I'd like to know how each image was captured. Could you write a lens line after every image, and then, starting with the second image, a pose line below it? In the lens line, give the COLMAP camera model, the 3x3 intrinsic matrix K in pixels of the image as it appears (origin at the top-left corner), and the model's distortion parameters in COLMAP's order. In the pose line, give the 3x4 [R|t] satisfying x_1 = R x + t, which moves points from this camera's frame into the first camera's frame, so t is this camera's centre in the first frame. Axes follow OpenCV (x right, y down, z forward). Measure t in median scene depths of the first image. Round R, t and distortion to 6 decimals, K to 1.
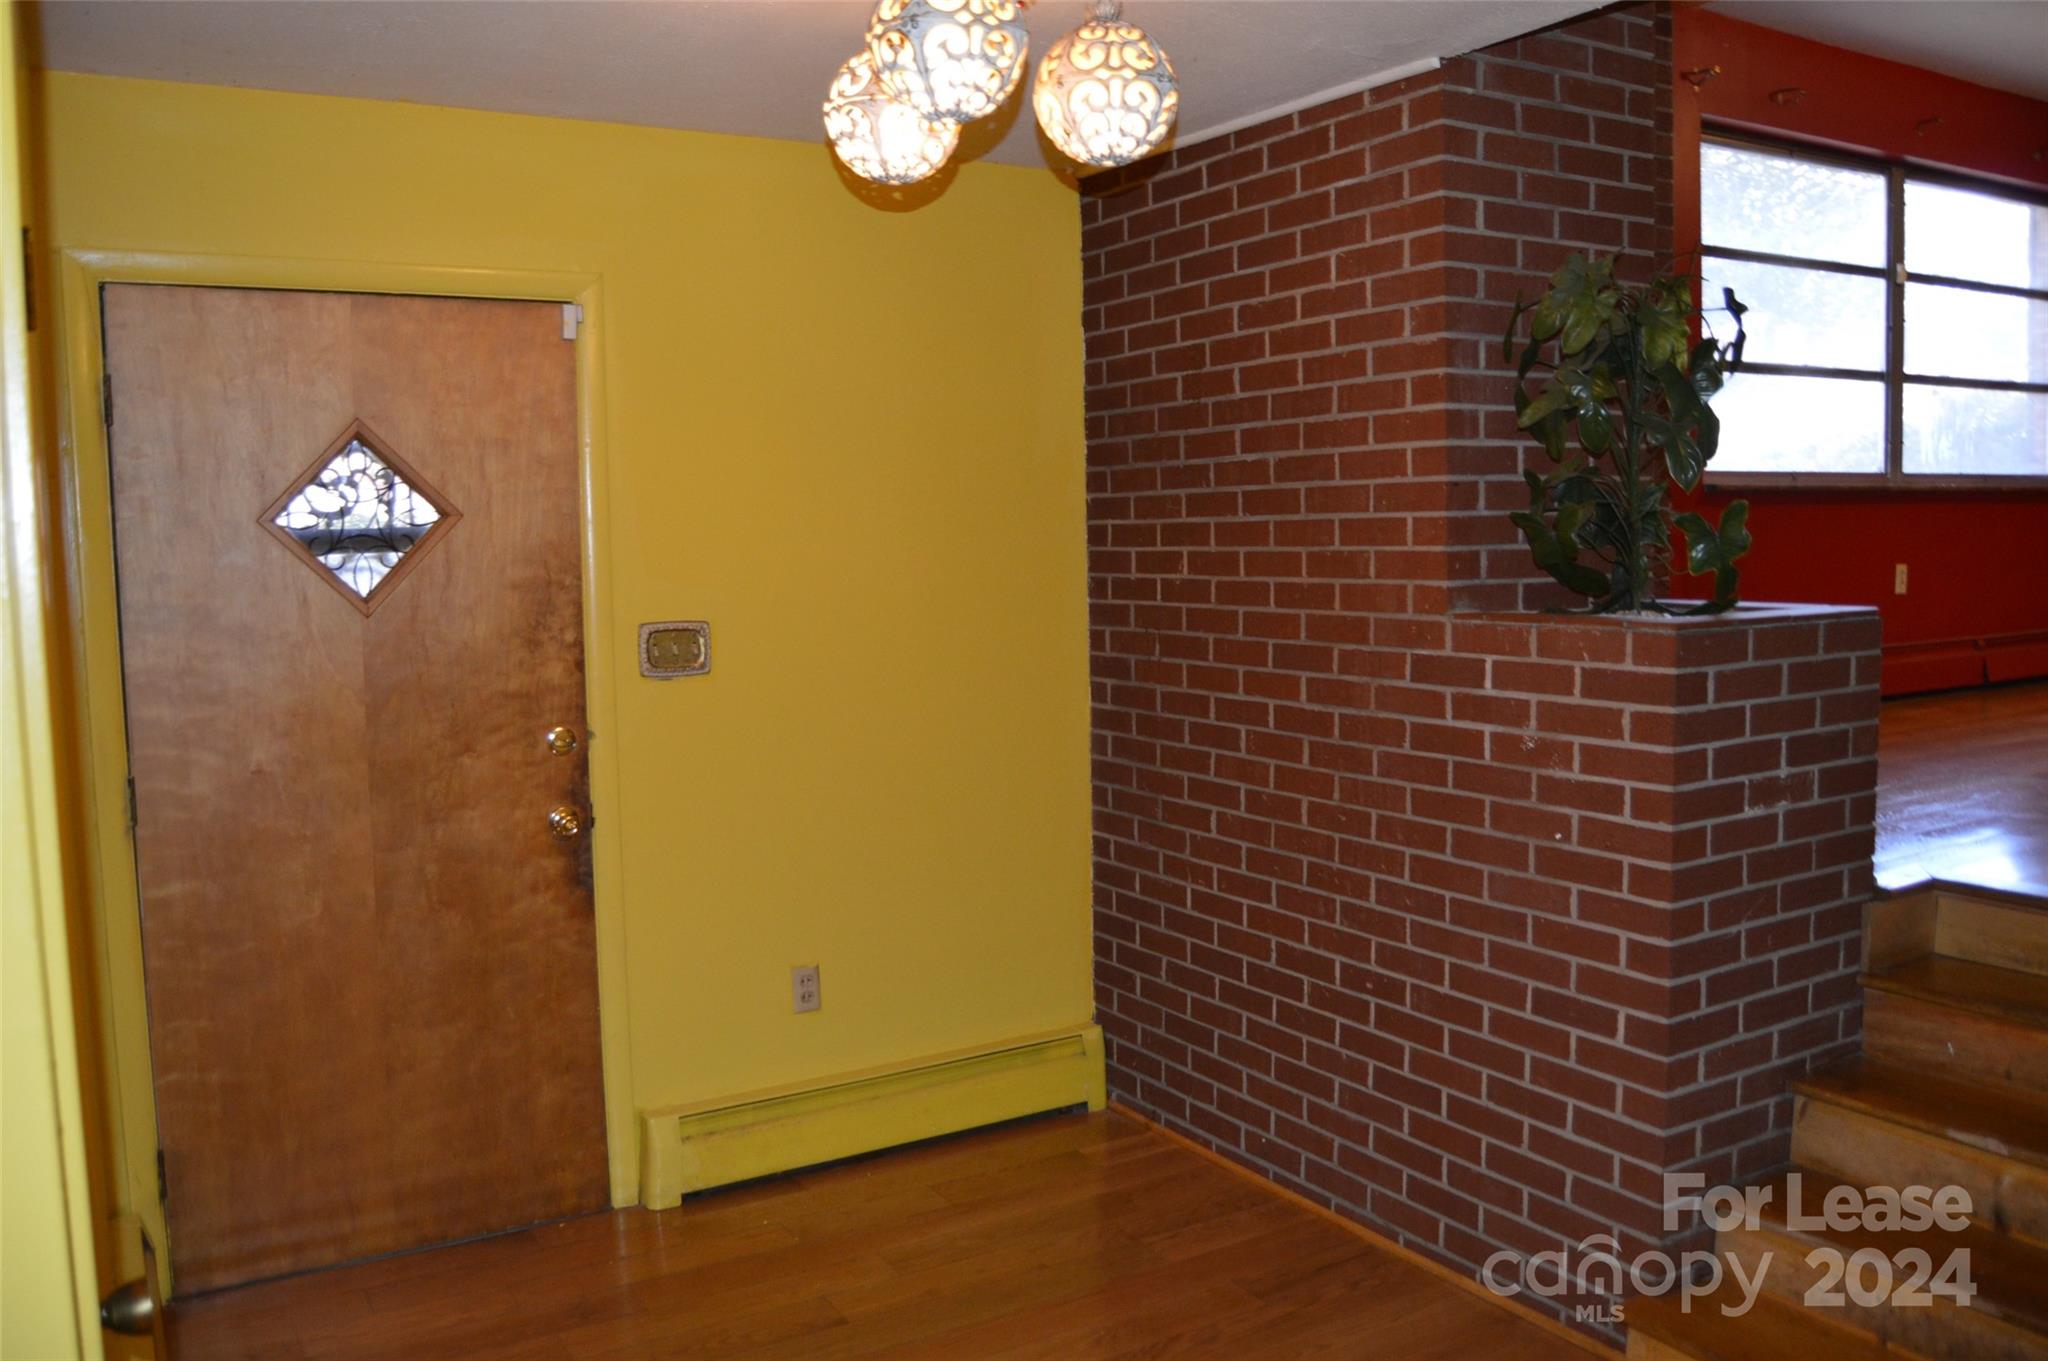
lens RADIAL K [[1674.3, 0, 1024.0], [0, 1674.3, 680.5], [0, 0, 1]] dist [-0.027187, -0.000081]
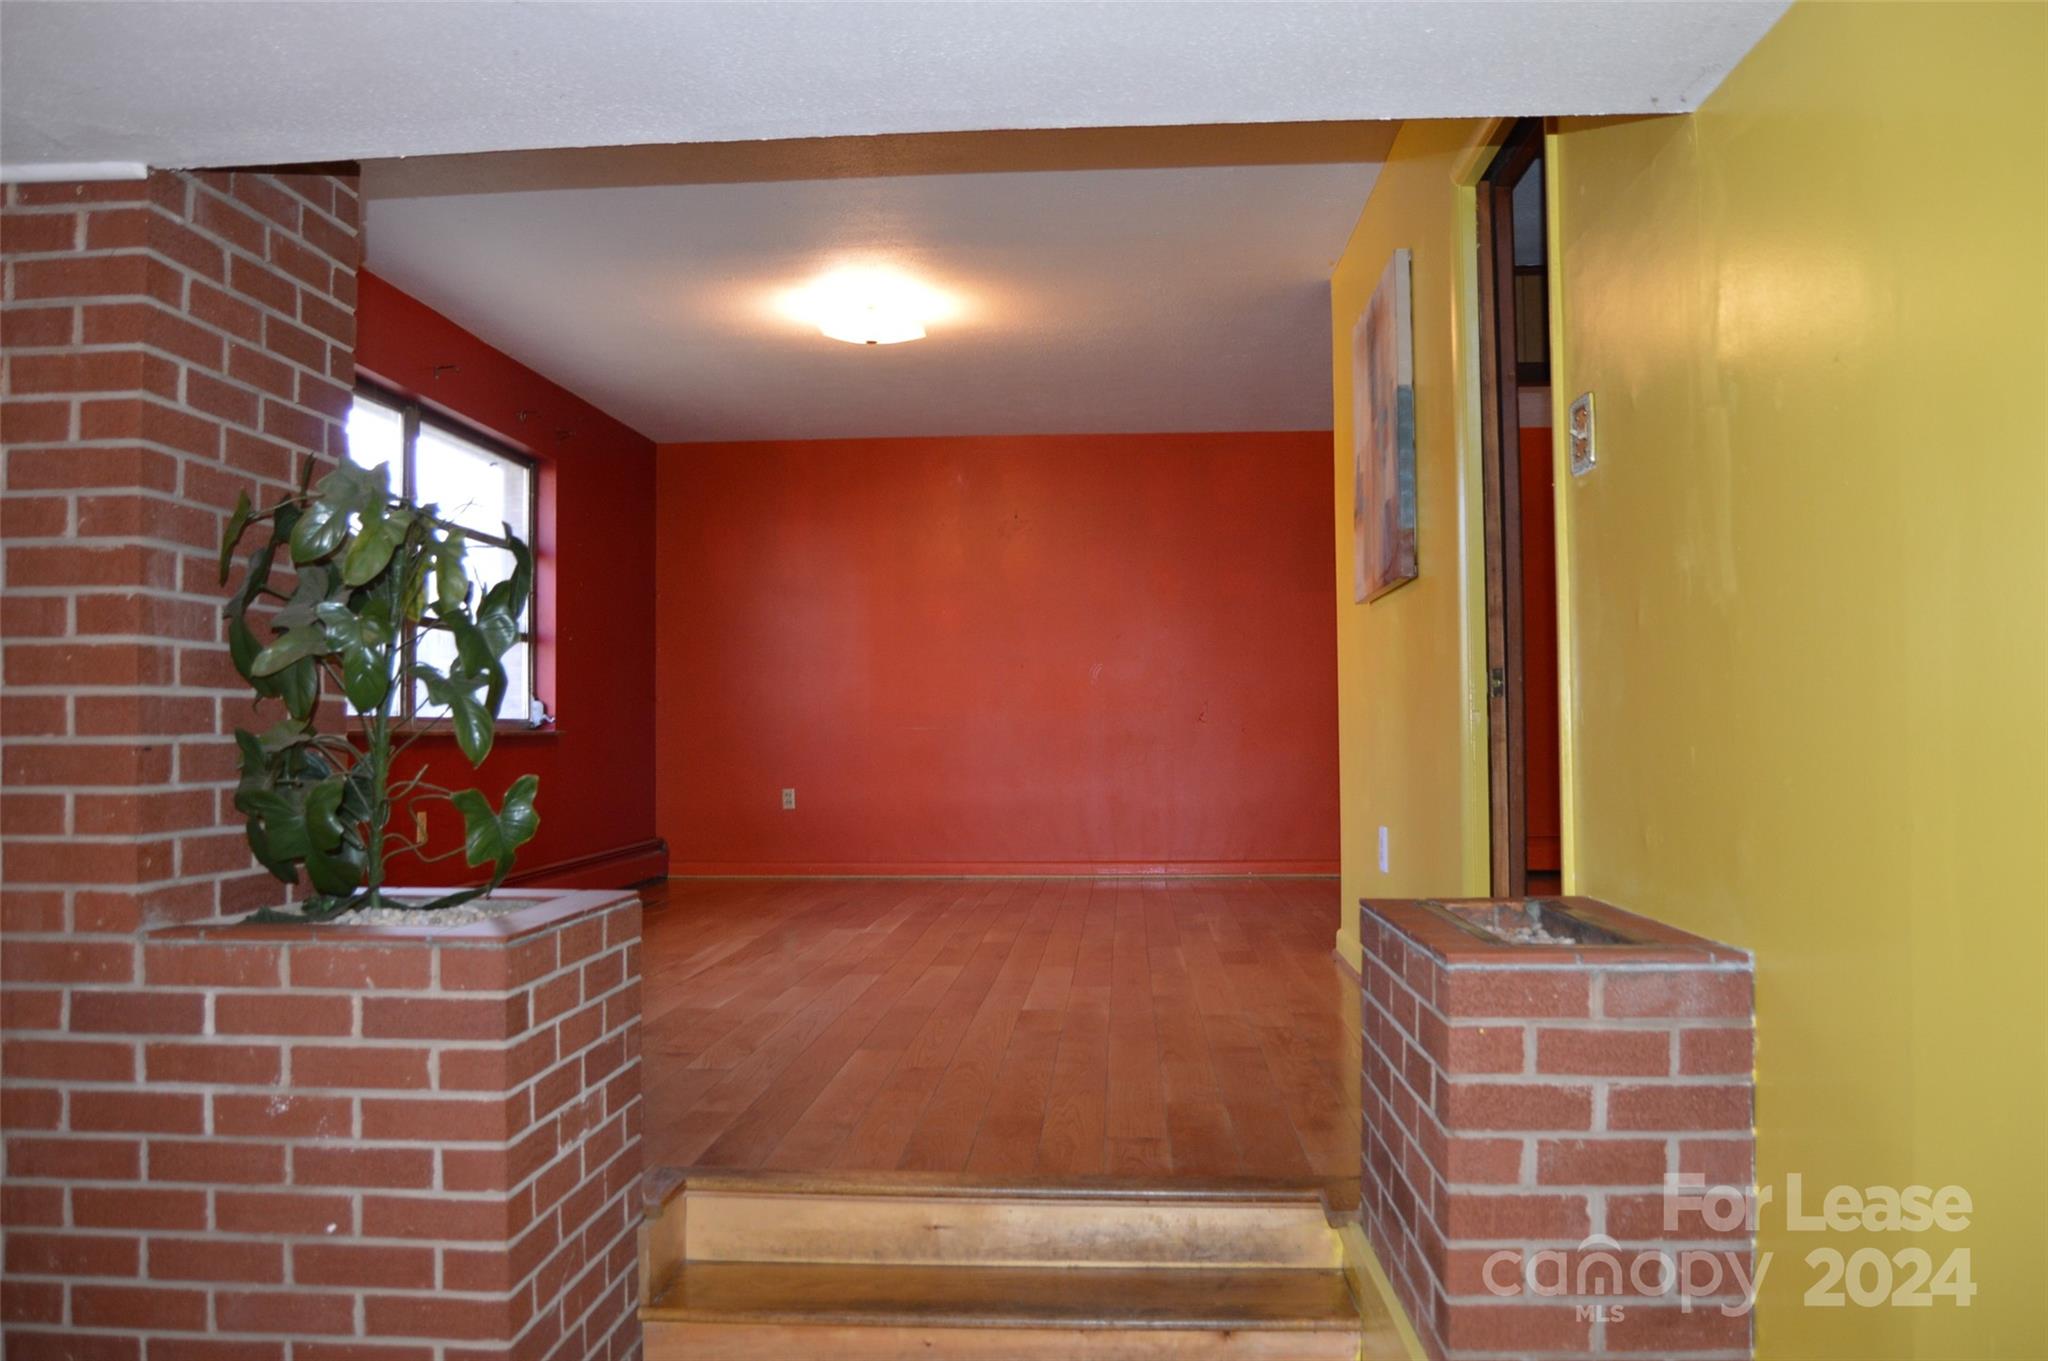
lens RADIAL K [[1656.9, 0, 1024.0], [0, 1656.9, 680.5], [0, 0, 1]] dist [-0.065356, 0.001483]
pose [[0.567232, 0.036909, 0.822730, -0.102199], [0.067613, 0.993536, -0.091187, -0.058595], [-0.820778, 0.107351, 0.561070, 0.304431]]
